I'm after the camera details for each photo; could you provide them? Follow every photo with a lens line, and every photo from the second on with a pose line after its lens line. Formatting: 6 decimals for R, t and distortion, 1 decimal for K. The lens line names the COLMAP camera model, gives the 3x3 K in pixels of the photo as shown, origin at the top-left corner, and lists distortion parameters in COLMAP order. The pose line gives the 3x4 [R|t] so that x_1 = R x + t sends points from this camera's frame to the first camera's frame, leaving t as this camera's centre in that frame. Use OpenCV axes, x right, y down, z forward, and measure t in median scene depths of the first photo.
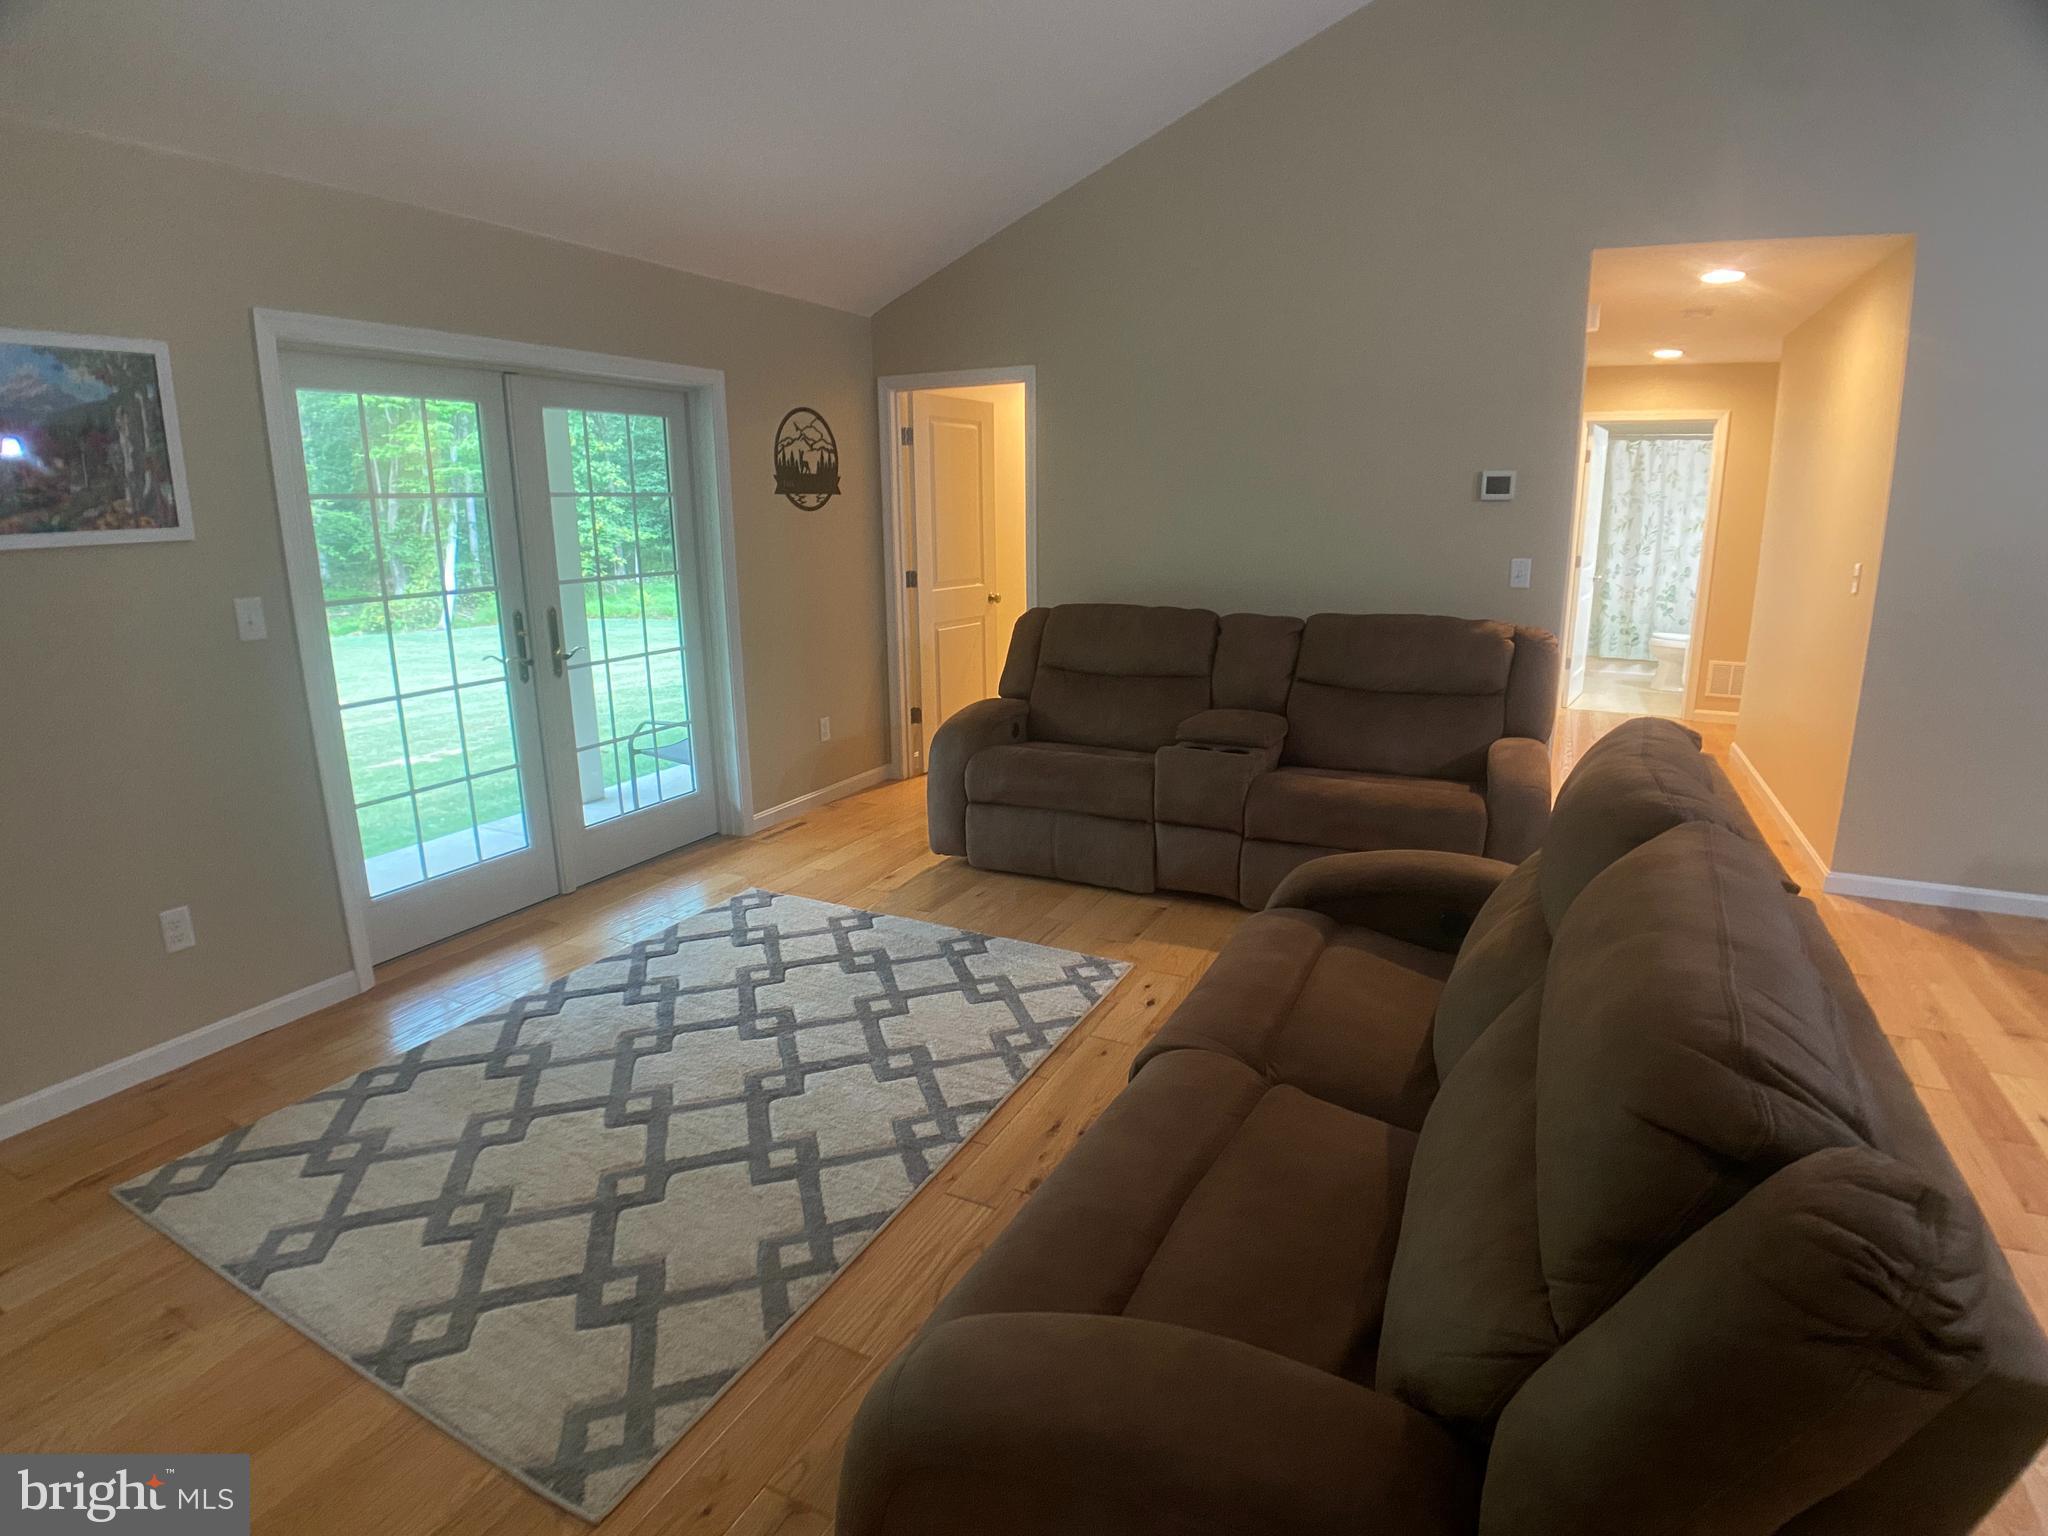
lens RADIAL K [[1065.1, 0, 1018.9], [0, 1065.1, 755.0], [0, 0, 1]] dist [-0.070517, 0.002834]
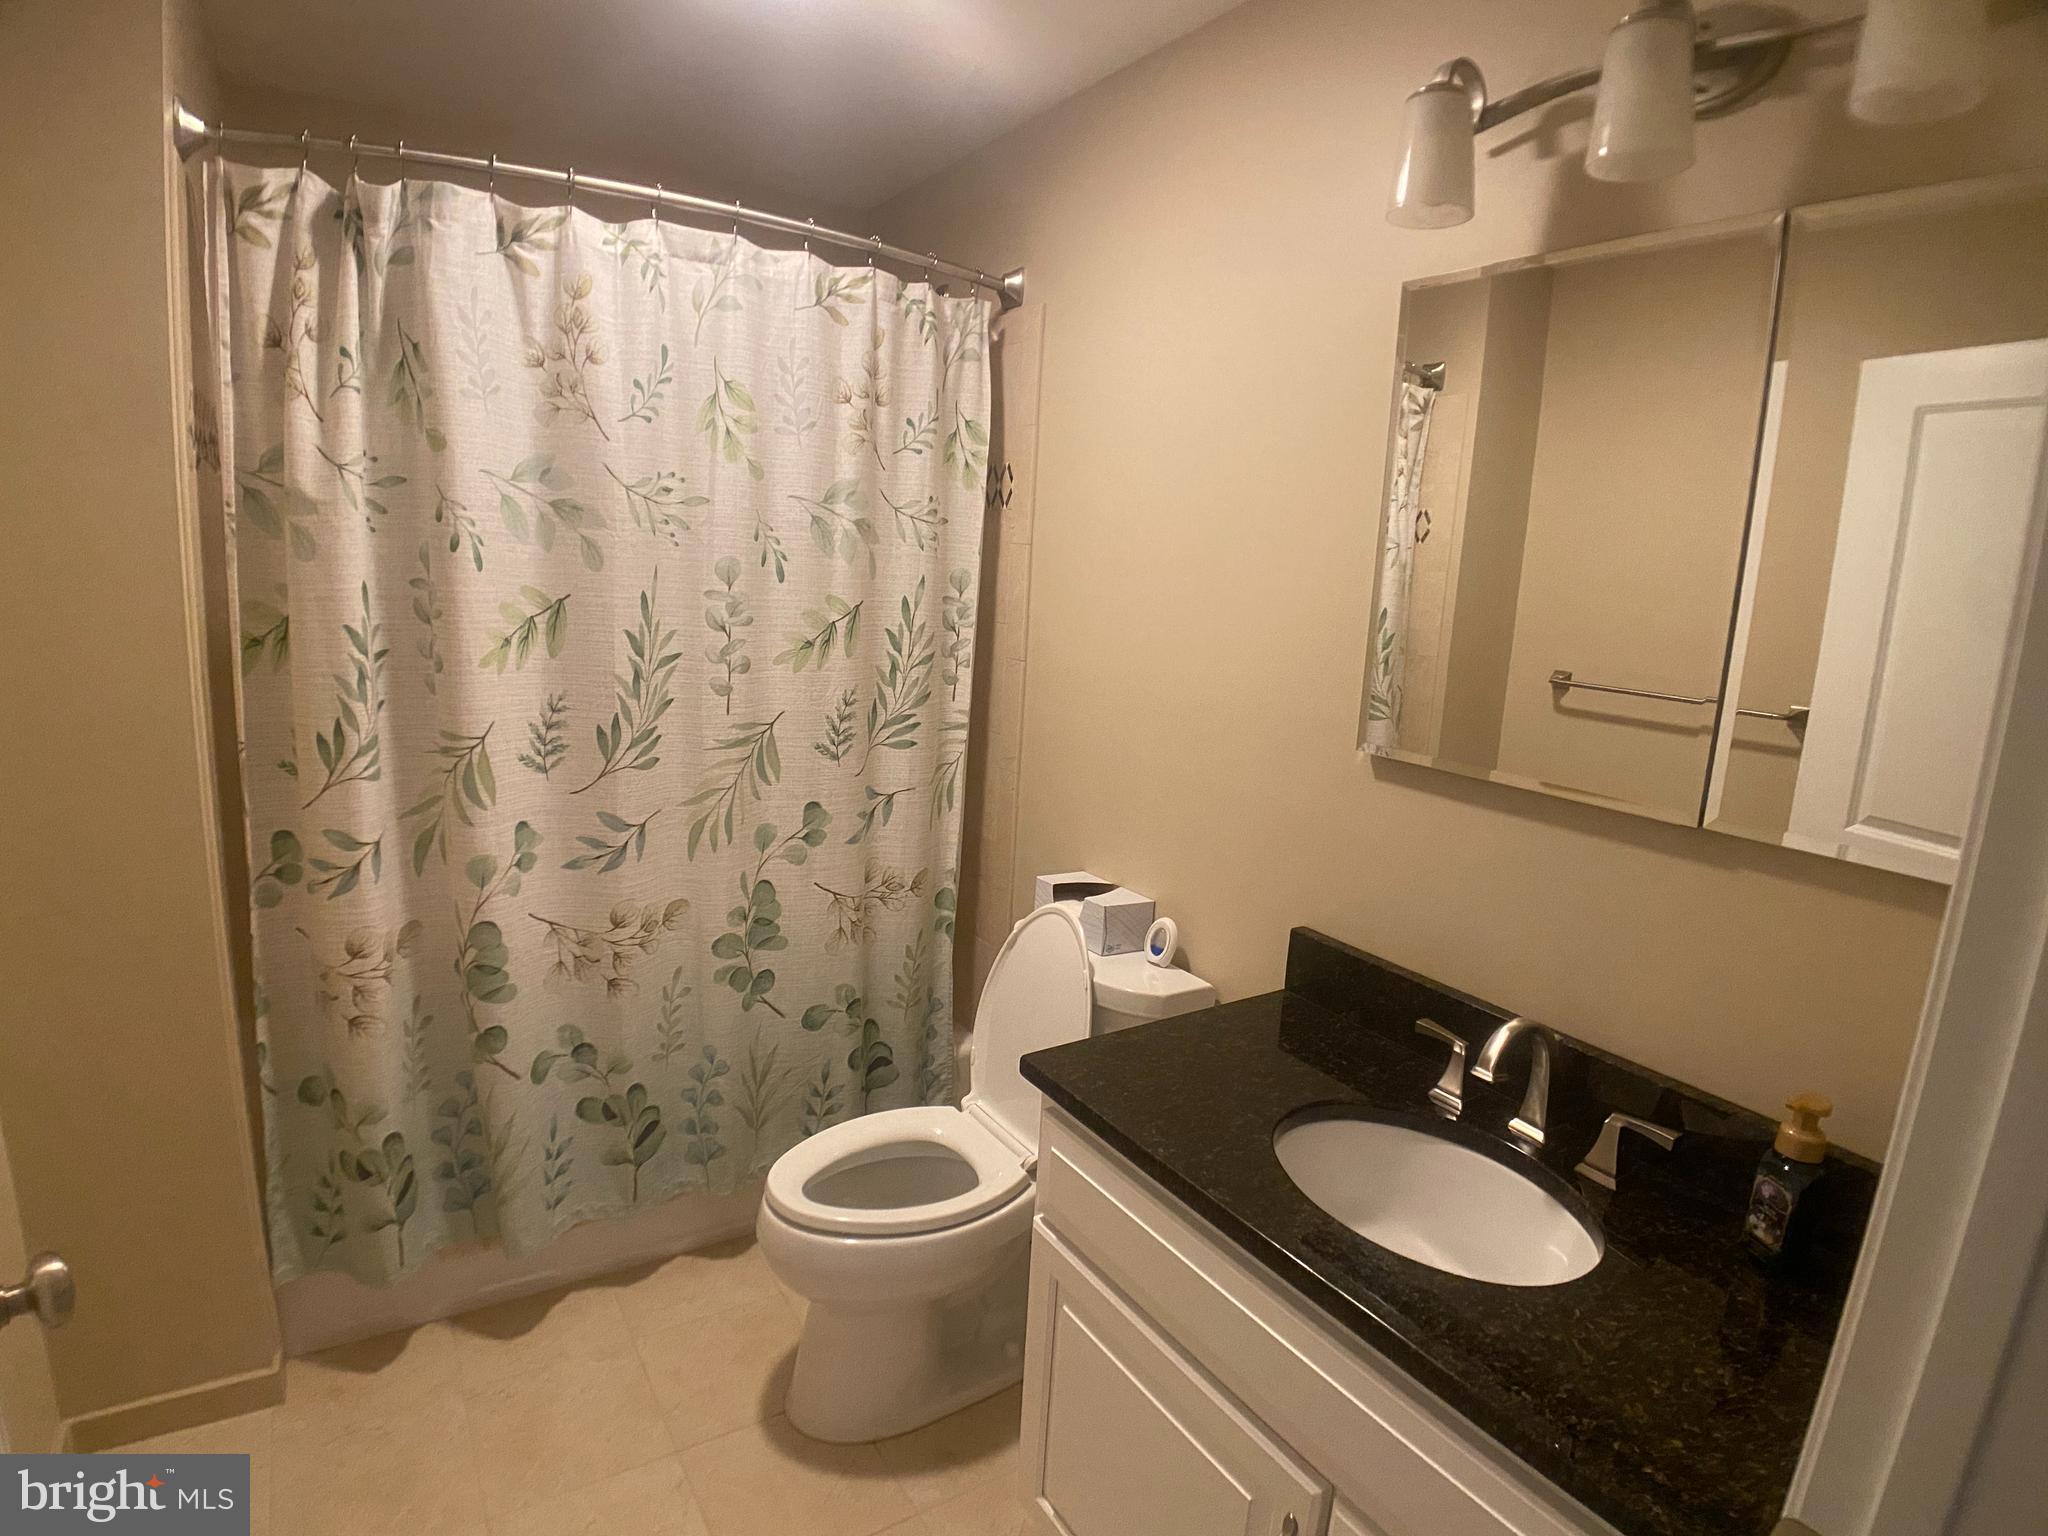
lens RADIAL K [[1065.1, 0, 1018.9], [0, 1065.1, 755.0], [0, 0, 1]] dist [-0.070517, 0.002834]
pose [[0.500805, -0.126960, 0.856198, 0.456462], [0.141713, 0.987863, 0.063593, -0.198535], [-0.853880, 0.089487, 0.512719, 0.819683]]
